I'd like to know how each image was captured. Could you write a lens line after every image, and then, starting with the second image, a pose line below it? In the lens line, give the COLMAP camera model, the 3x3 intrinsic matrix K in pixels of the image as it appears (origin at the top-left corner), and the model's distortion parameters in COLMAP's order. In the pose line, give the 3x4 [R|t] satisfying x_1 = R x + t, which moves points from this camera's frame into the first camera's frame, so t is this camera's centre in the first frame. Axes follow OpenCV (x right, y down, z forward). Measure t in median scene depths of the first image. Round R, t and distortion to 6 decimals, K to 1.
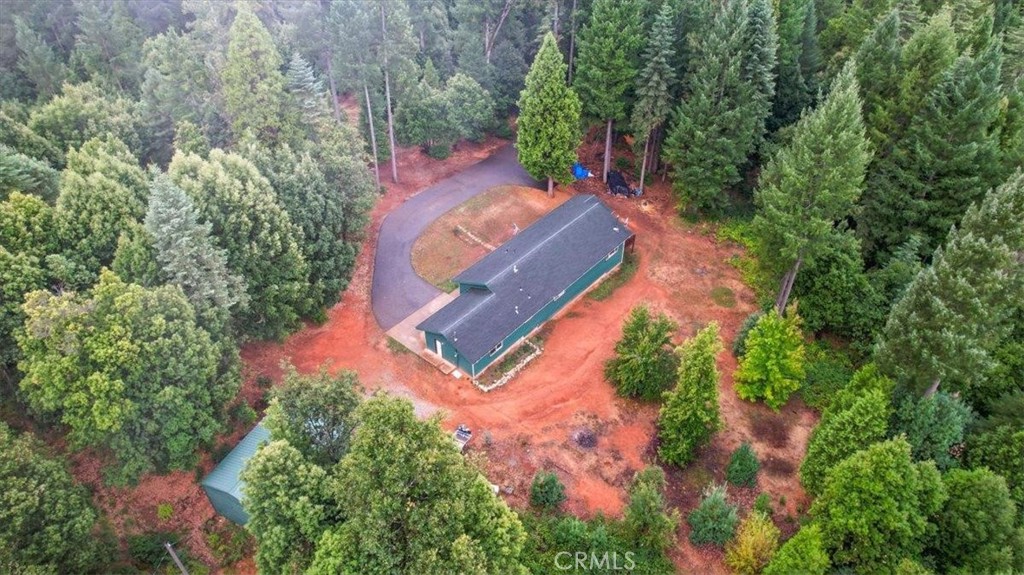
lens RADIAL K [[658.5, 0, 512.0], [0, 658.5, 287.5], [0, 0, 1]] dist [-0.078989, 0.072032]
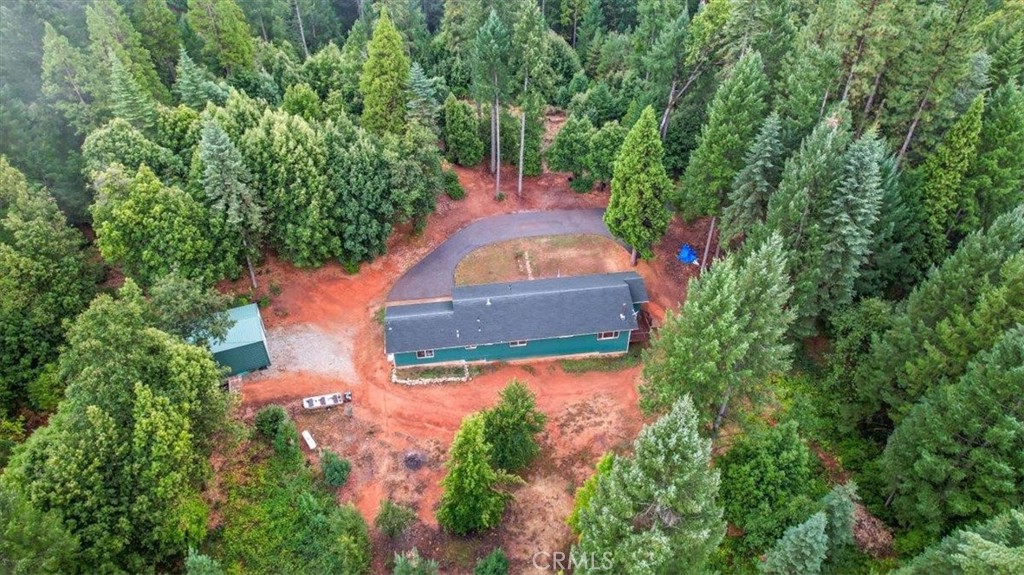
lens RADIAL K [[658.5, 0, 512.0], [0, 658.5, 287.5], [0, 0, 1]] dist [-0.078989, 0.072032]
pose [[0.744559, 0.420825, -0.518206, 0.618475], [-0.421889, 0.898229, 0.123263, -0.211093], [0.517340, 0.126849, 0.846326, 0.114398]]
